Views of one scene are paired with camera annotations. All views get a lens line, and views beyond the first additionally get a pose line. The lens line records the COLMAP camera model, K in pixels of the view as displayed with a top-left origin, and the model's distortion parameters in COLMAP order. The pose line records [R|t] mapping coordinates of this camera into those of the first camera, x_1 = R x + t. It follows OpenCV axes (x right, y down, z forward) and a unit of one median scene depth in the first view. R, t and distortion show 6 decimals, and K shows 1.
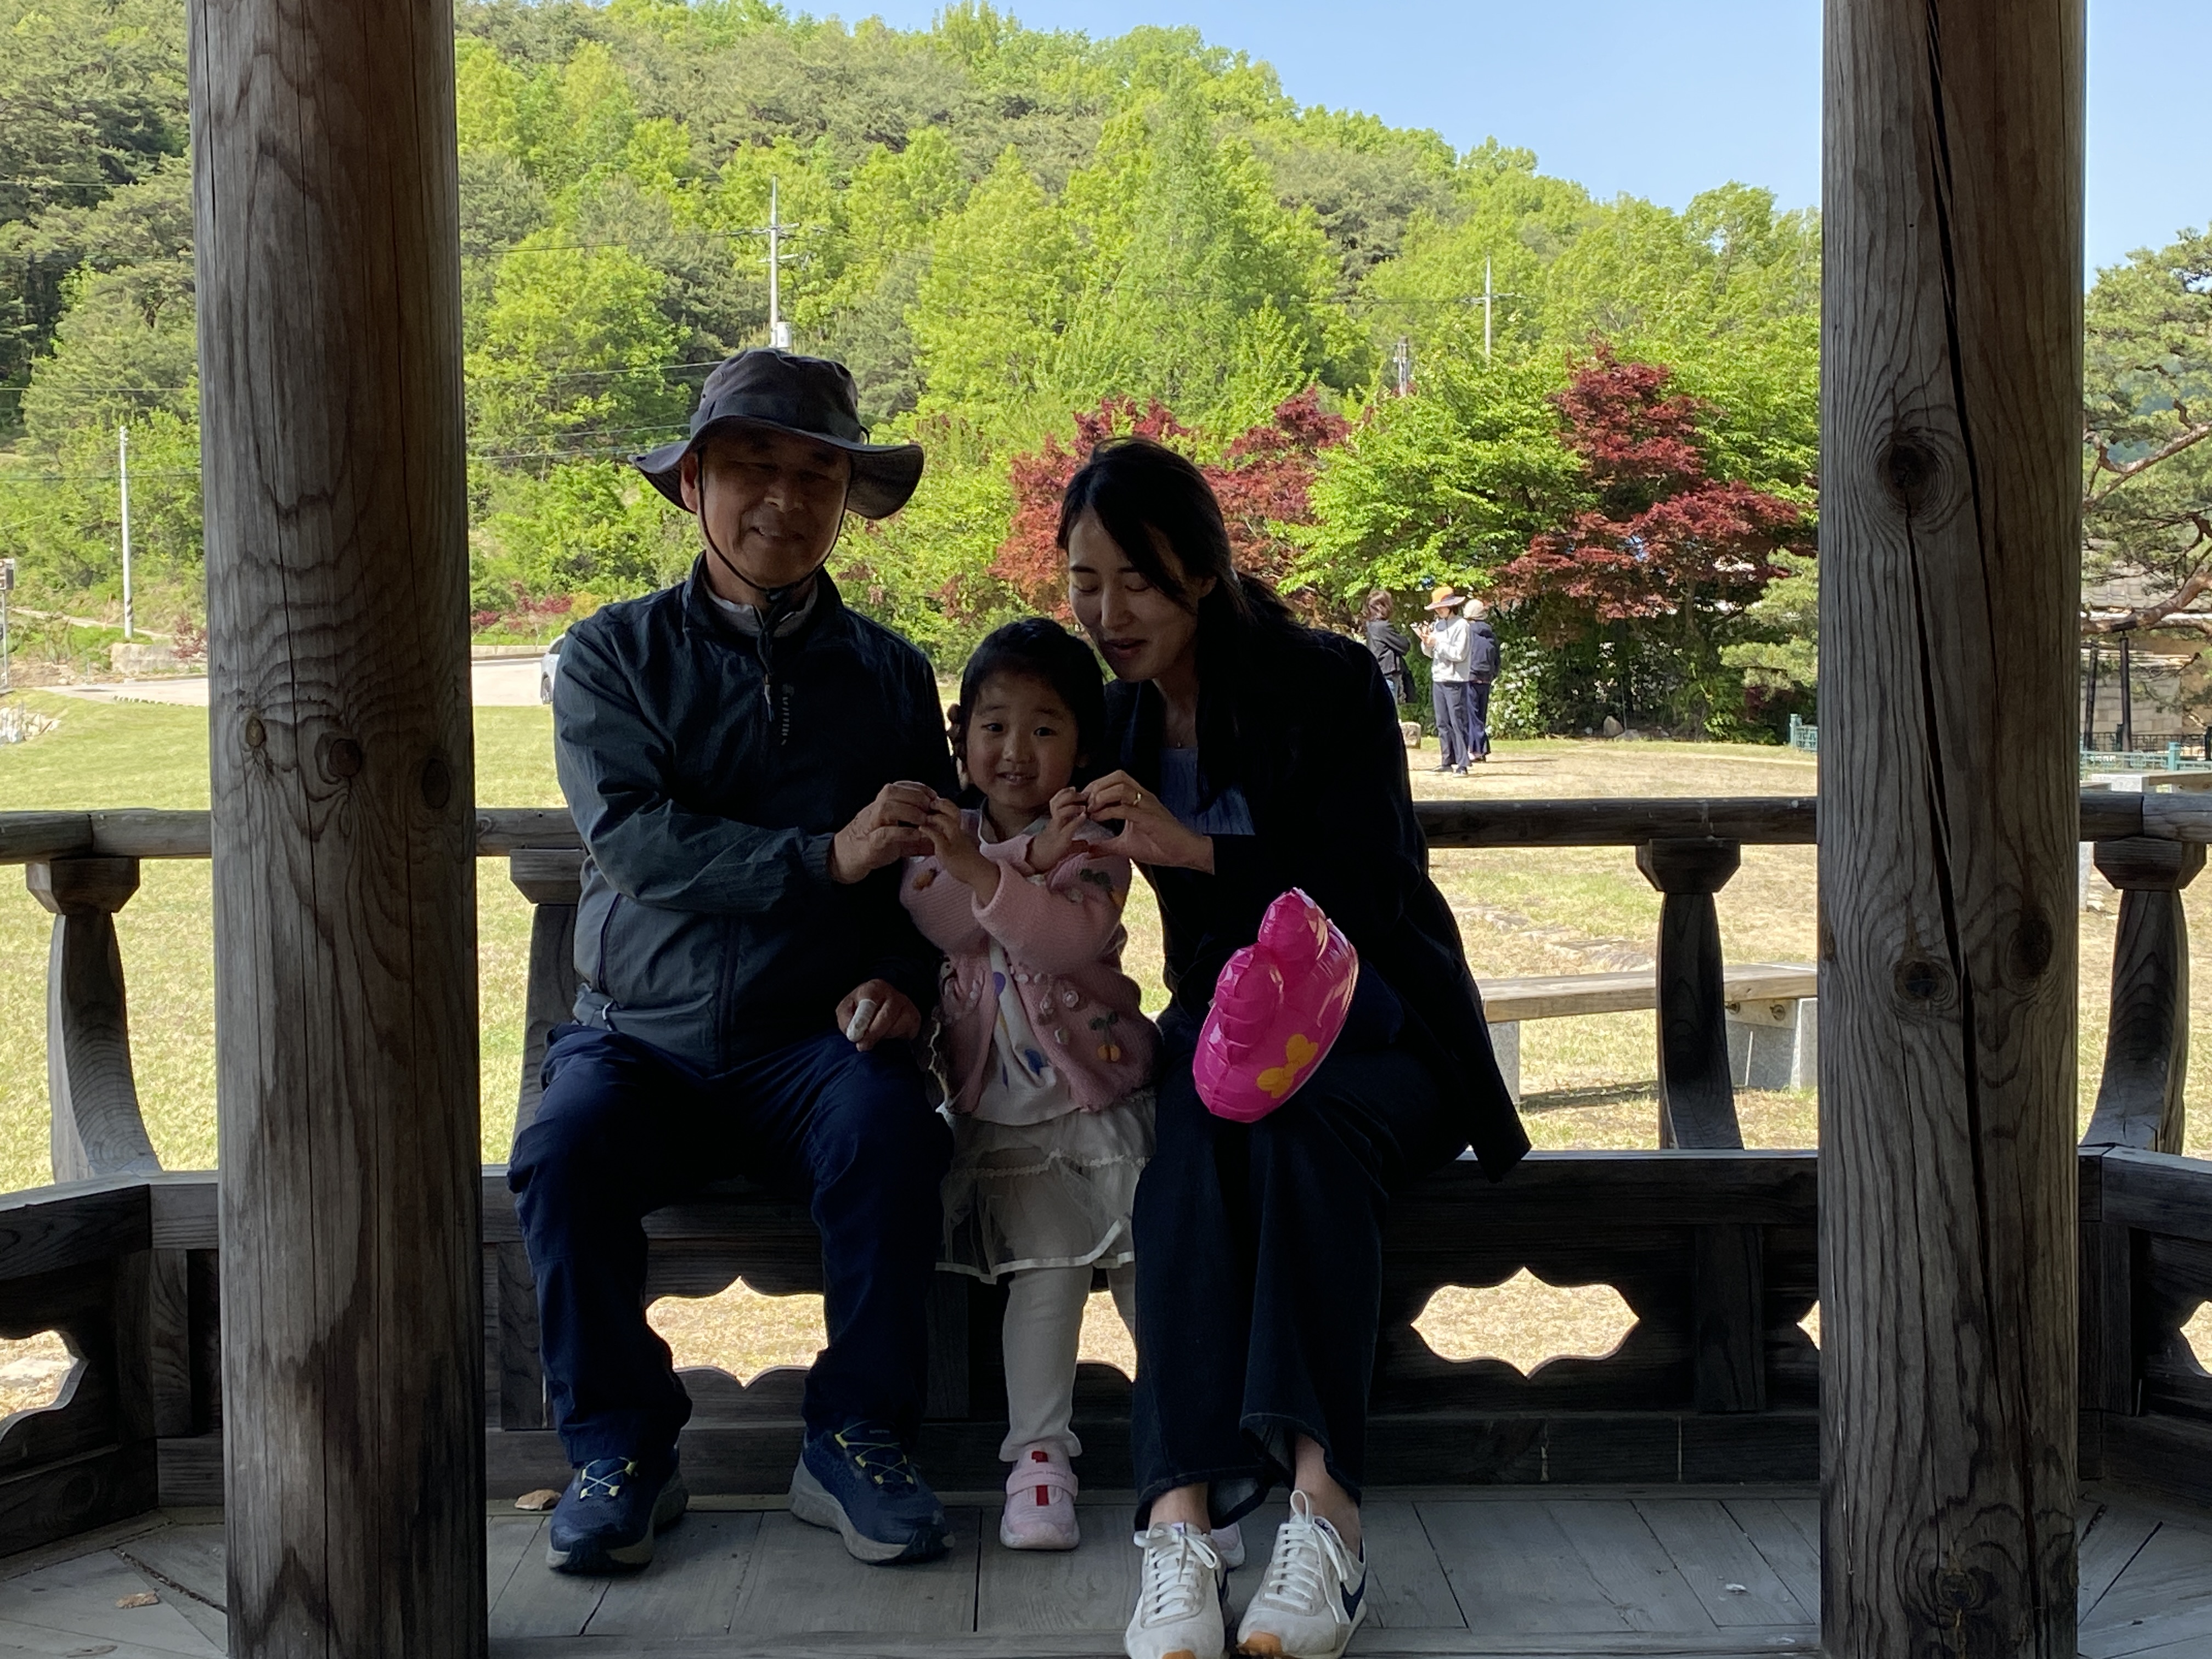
lens RADIAL K [[3172.3, 0, 1107.3], [0, 3172.3, 836.0], [0, 0, 1]] dist [0.113394, 0.000000]
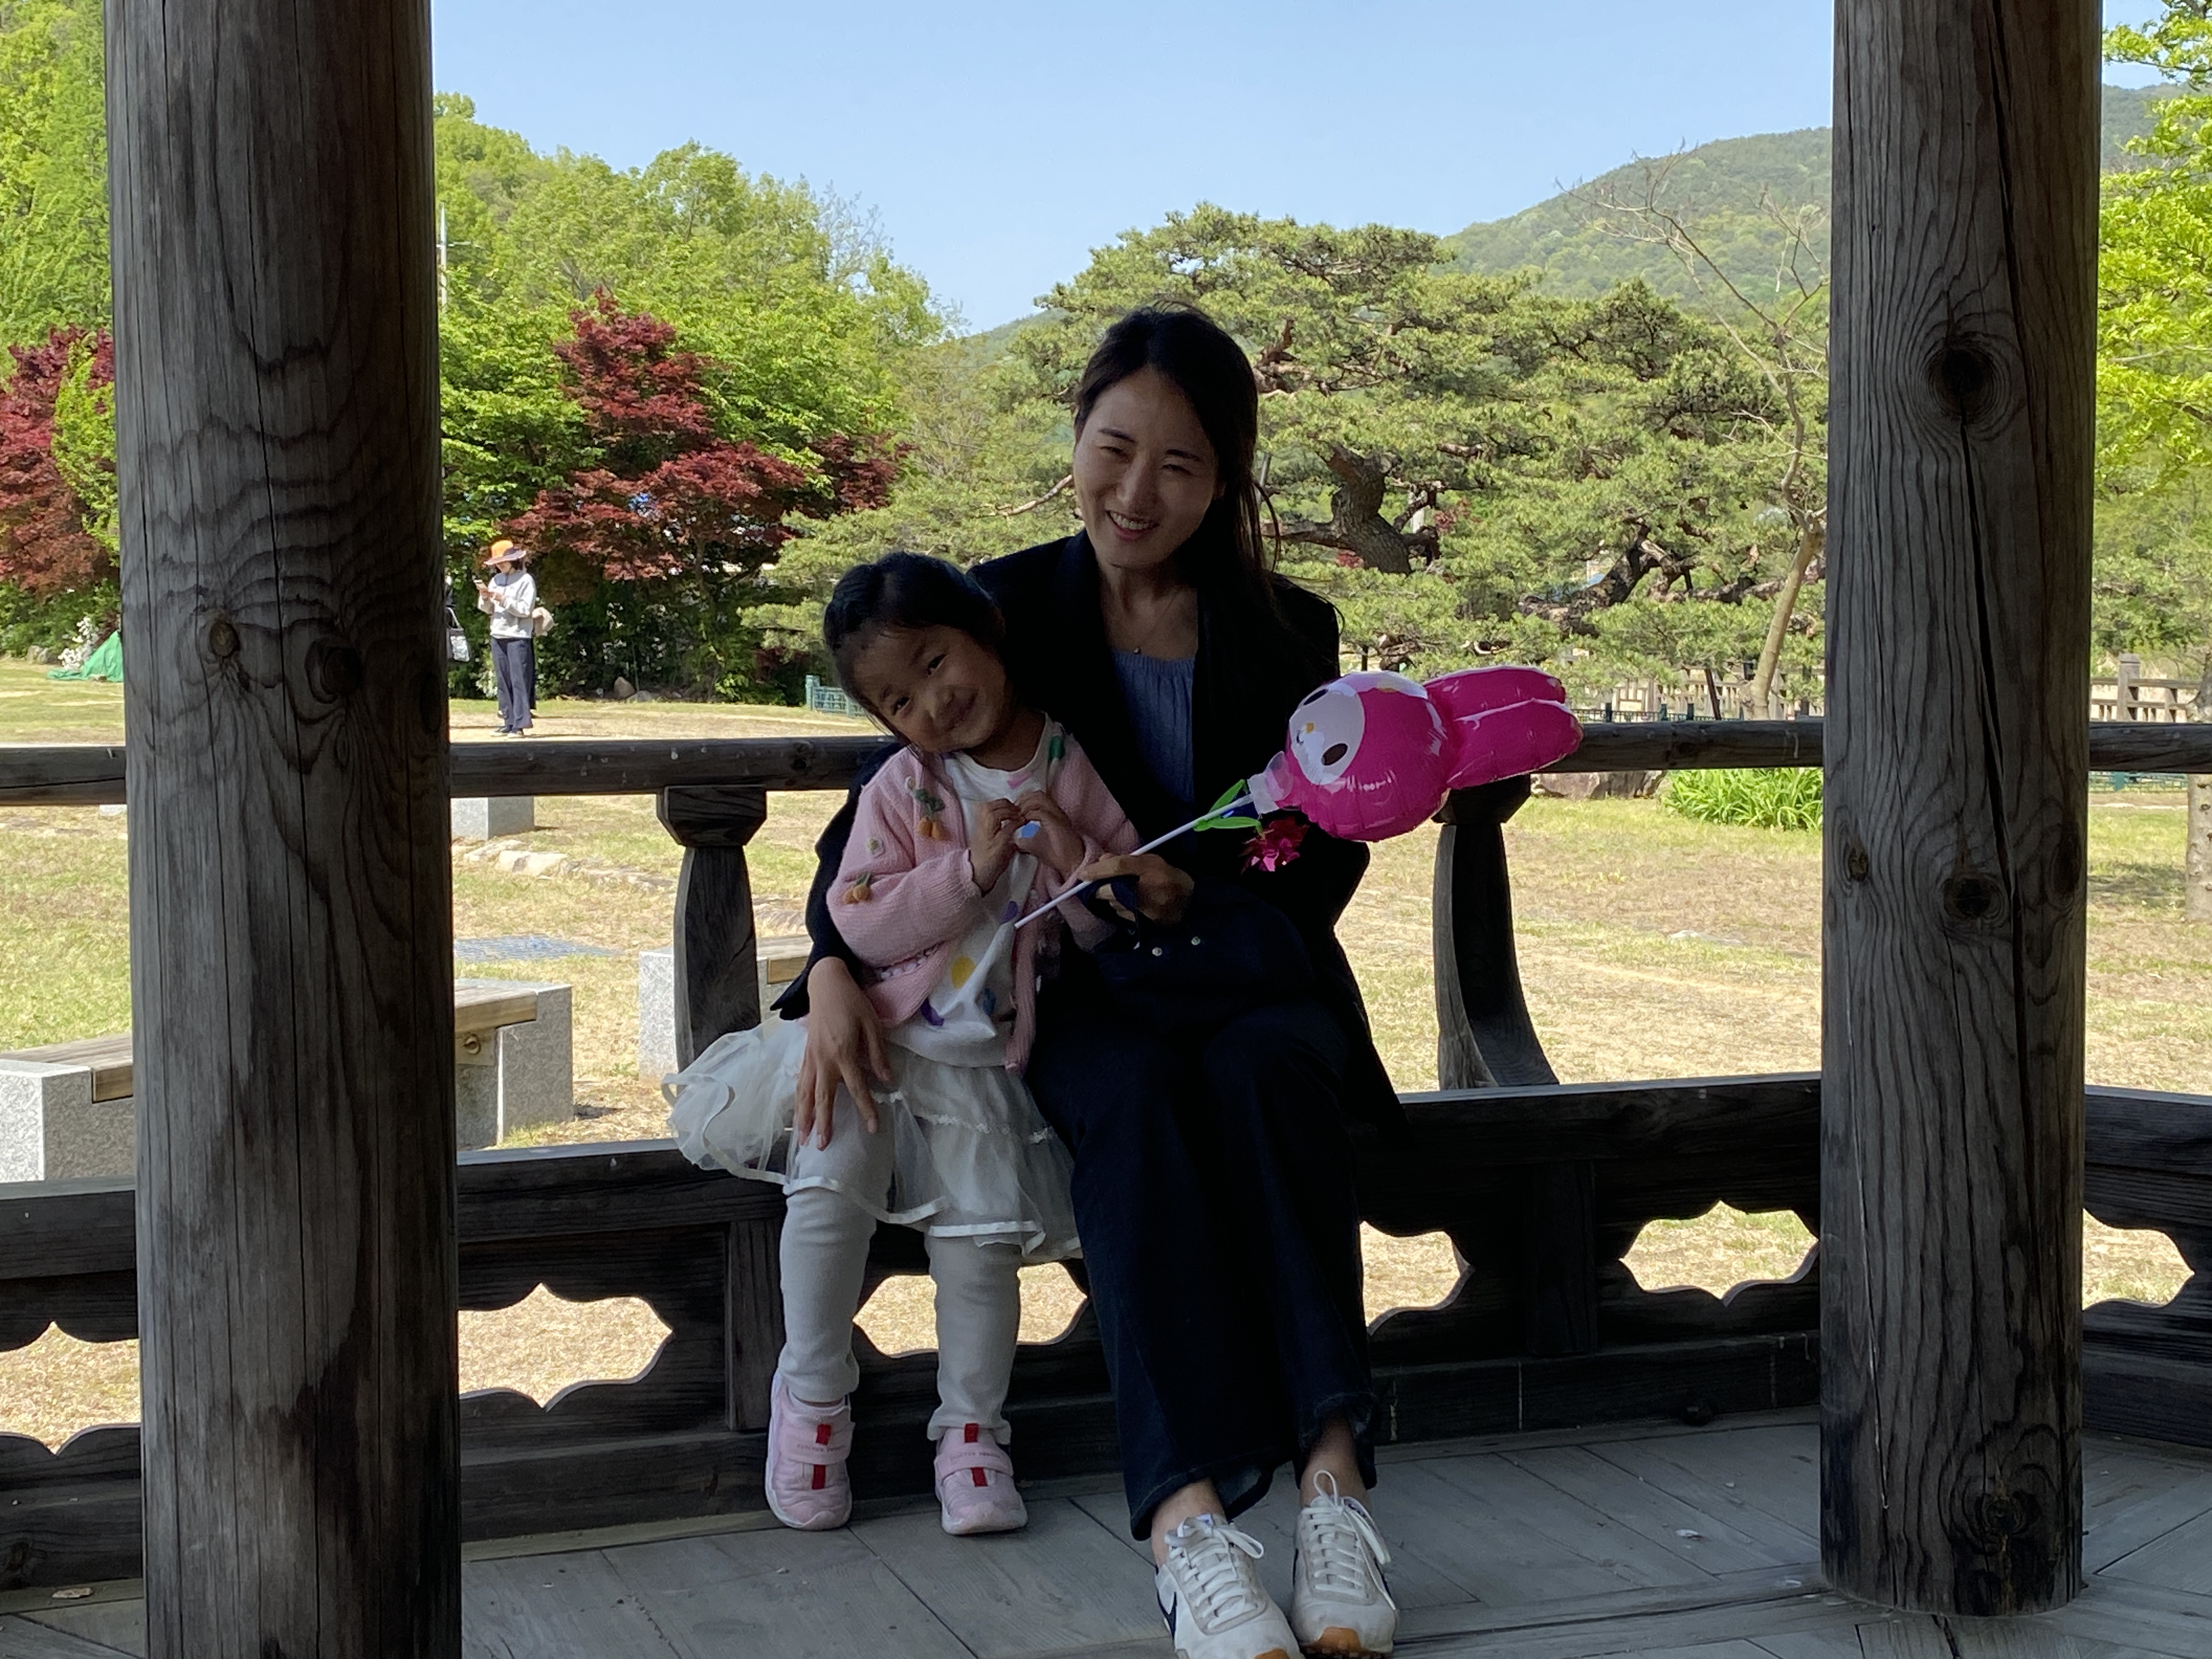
lens RADIAL K [[3201.2, 0, 1106.4], [0, 3201.2, 824.2], [0, 0, 1]] dist [0.113680, 0.000000]
pose [[0.943844, -0.015774, 0.330014, -0.318544], [0.013566, 0.999868, 0.008992, 0.009851], [-0.330112, -0.004010, 0.943933, 0.151185]]
